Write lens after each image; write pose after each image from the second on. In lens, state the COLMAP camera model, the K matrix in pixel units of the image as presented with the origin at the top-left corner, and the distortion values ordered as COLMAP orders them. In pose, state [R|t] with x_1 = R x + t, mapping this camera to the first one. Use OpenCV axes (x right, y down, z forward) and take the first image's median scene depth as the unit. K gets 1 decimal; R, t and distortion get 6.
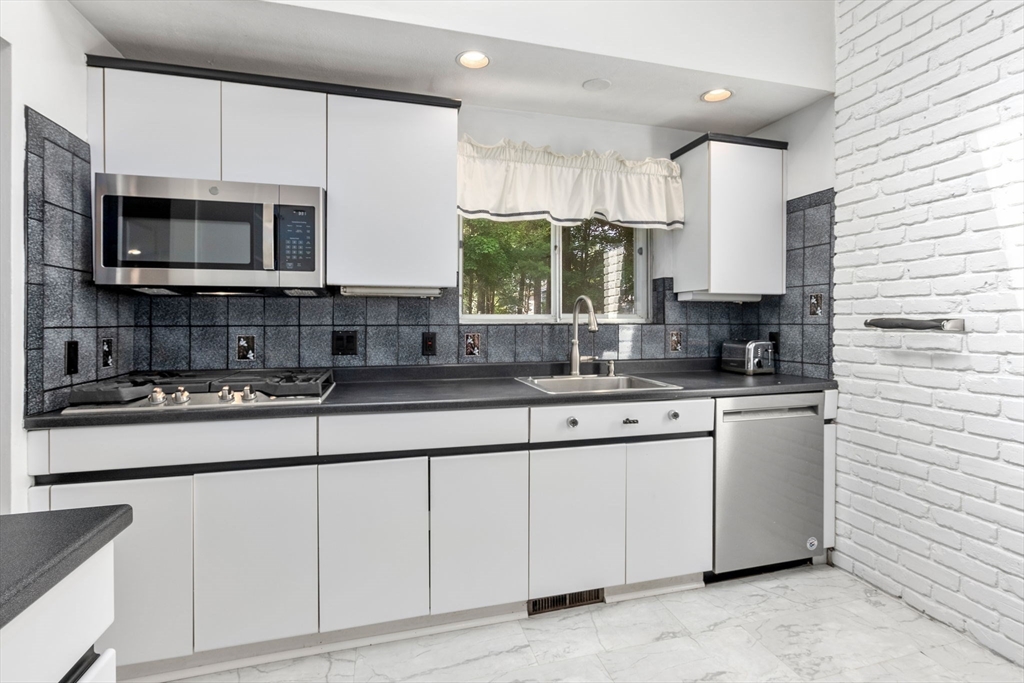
lens RADIAL K [[466.6, 0, 511.3], [0, 466.6, 323.5], [0, 0, 1]] dist [-0.002668, 0.001821]
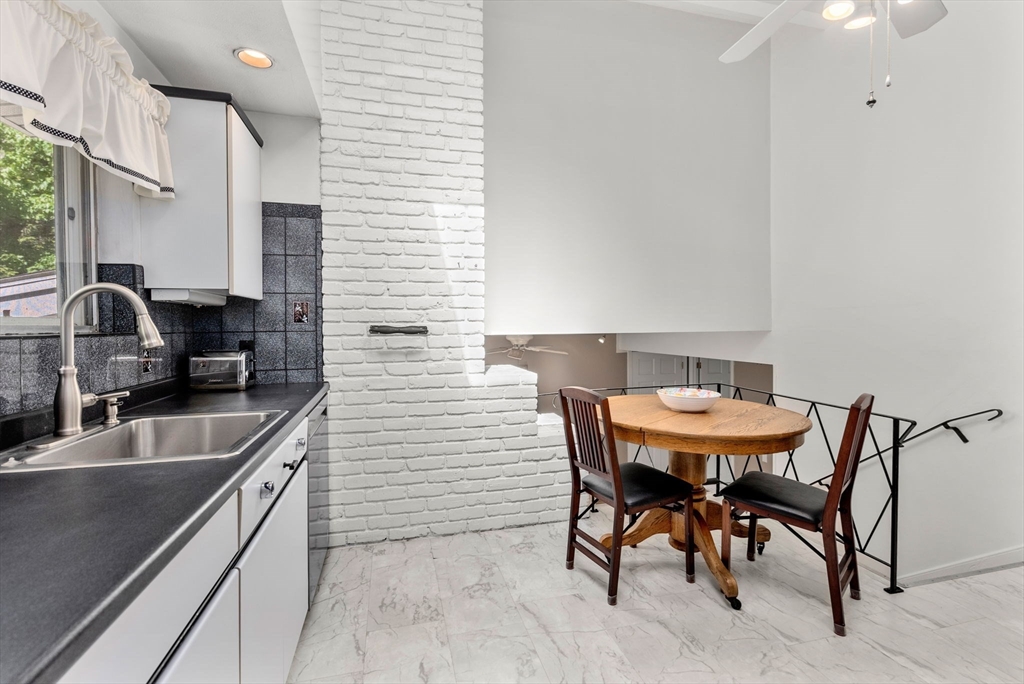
lens RADIAL K [[466.6, 0, 512.5], [0, 466.6, 334.8], [0, 0, 1]] dist [-0.002668, 0.001821]
pose [[0.022608, -0.018044, 0.999582, -0.397704], [0.010052, 0.999791, 0.017820, -0.004454], [-0.999694, 0.009645, 0.022785, 0.532625]]
